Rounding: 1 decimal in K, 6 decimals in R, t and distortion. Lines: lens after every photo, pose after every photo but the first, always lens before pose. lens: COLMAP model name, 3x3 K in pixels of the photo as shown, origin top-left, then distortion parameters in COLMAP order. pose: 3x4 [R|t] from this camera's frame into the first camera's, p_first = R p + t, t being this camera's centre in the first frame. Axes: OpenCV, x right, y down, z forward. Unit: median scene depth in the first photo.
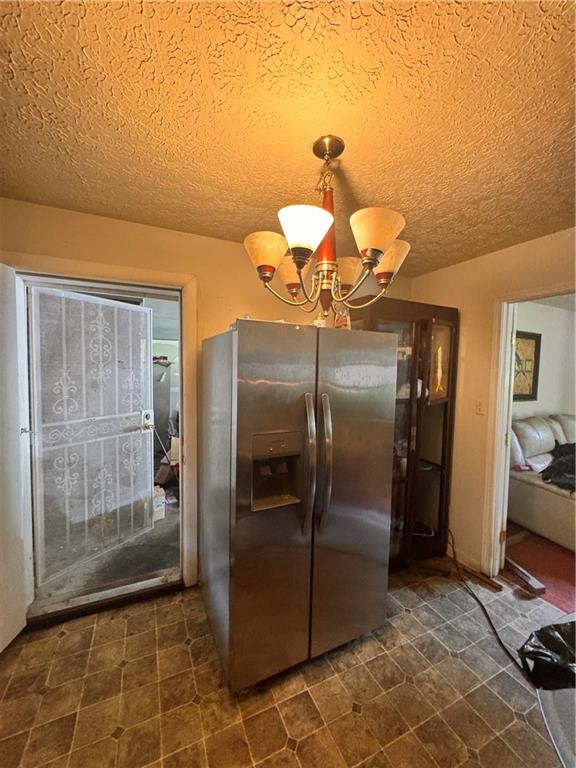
lens RADIAL K [[301.6, 0, 295.1], [0, 301.6, 397.2], [0, 0, 1]] dist [-0.028219, 0.000008]
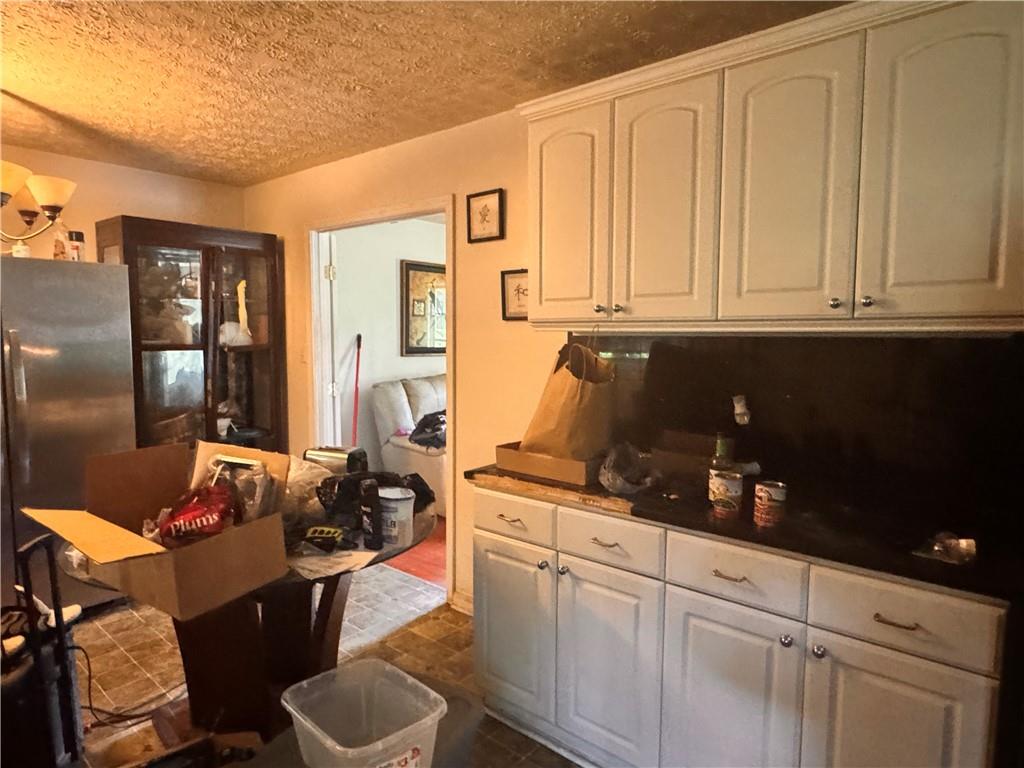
lens RADIAL K [[628.8, 0, 511.6], [0, 628.8, 388.8], [0, 0, 1]] dist [-0.004302, 0.002855]
pose [[0.921858, -0.047808, 0.384567, 0.464691], [0.045518, 0.998850, 0.015059, 0.131690], [-0.384844, 0.003623, 0.922974, -0.862944]]
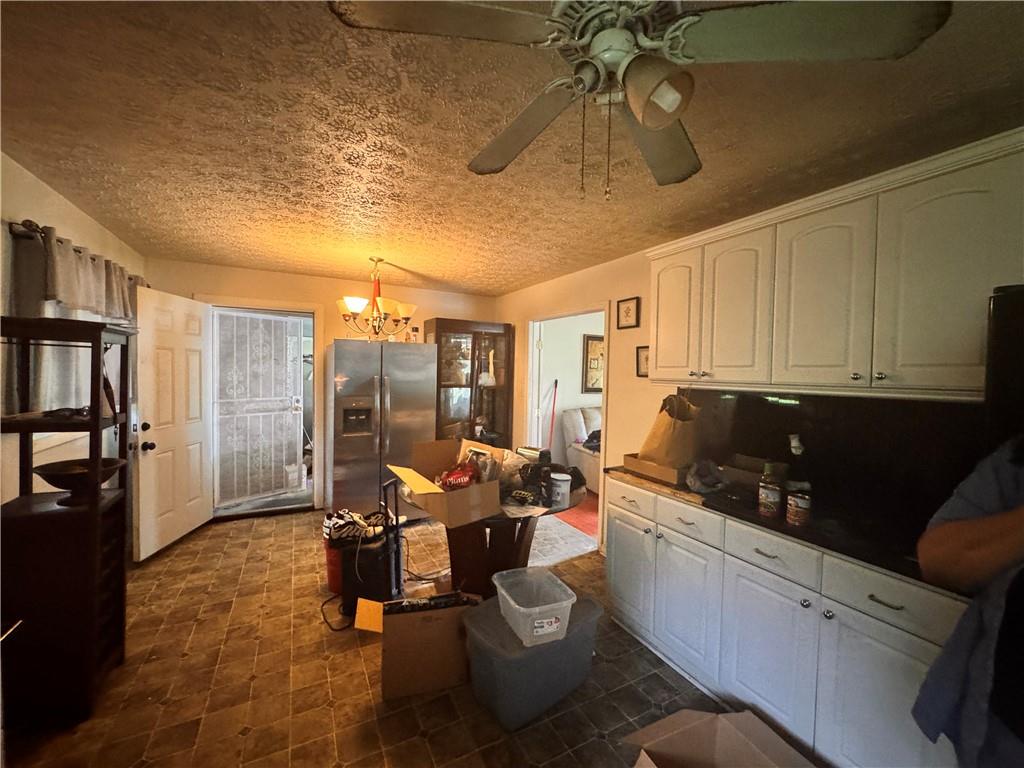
lens RADIAL K [[419.5, 0, 512.0], [0, 419.5, 384.0], [0, 0, 1]] dist [-0.000541, 0.000052]
pose [[0.999547, 0.002369, 0.030011, 0.496078], [-0.000724, 0.998502, -0.054706, 0.110071], [-0.030096, 0.054660, 0.998051, -1.044680]]
